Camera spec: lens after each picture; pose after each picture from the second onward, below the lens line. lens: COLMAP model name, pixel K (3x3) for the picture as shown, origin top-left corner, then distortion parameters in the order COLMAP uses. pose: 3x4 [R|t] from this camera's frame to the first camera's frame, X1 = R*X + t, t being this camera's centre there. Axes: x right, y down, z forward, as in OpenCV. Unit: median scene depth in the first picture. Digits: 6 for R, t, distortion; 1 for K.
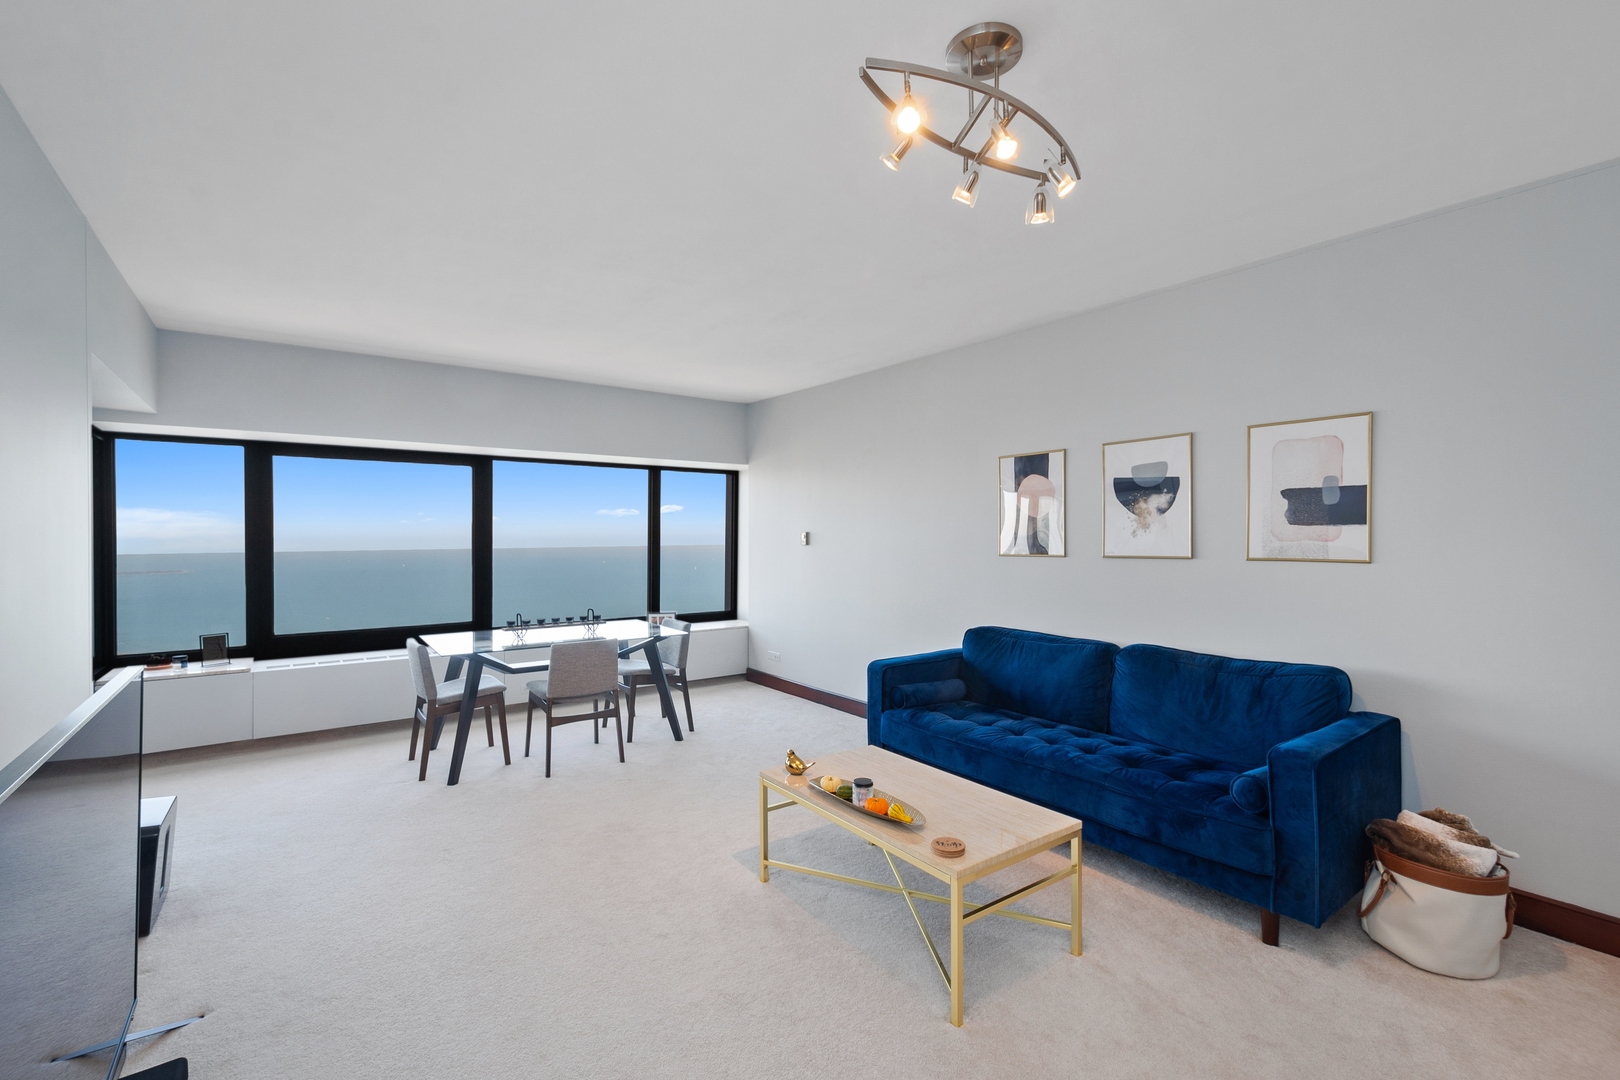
lens RADIAL K [[715.6, 0, 825.8], [0, 715.6, 543.7], [0, 0, 1]] dist [0.009892, 0.000157]
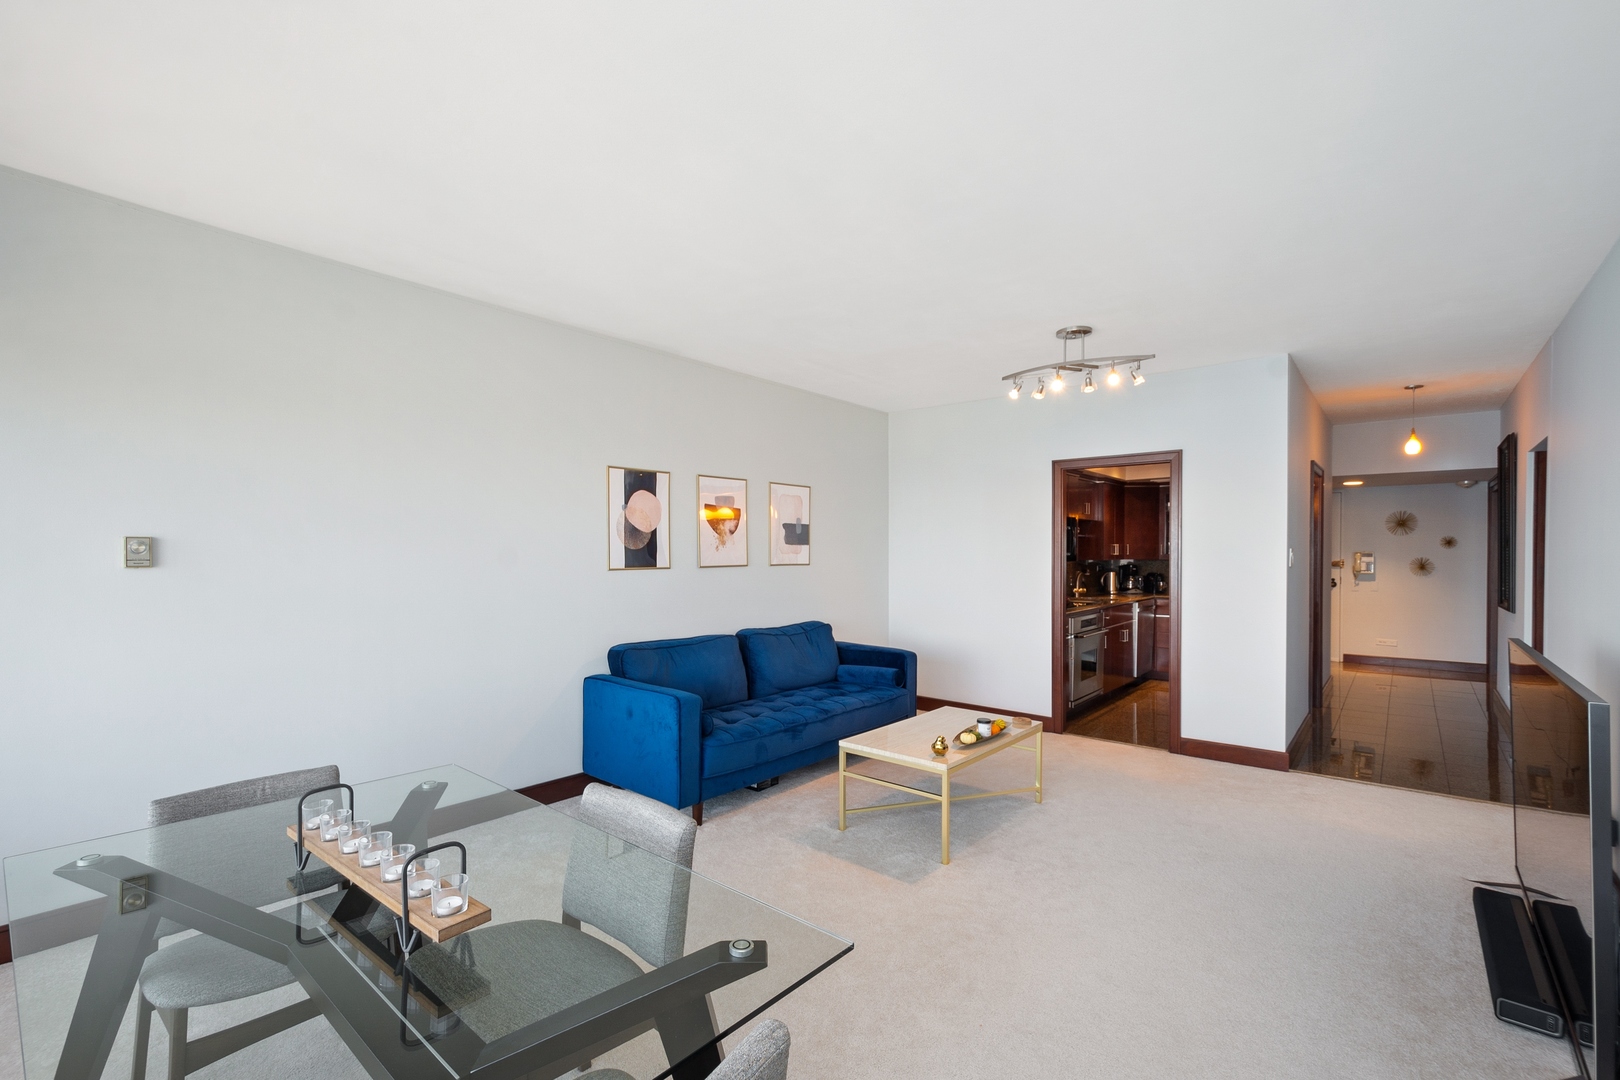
lens RADIAL K [[715.6, 0, 820.8], [0, 715.6, 561.6], [0, 0, 1]] dist [0.009892, 0.000157]
pose [[-0.209344, -0.020987, 0.977617, -0.905472], [-0.002699, 0.999778, 0.020884, -0.018307], [-0.977838, 0.001733, -0.209355, 1.115301]]
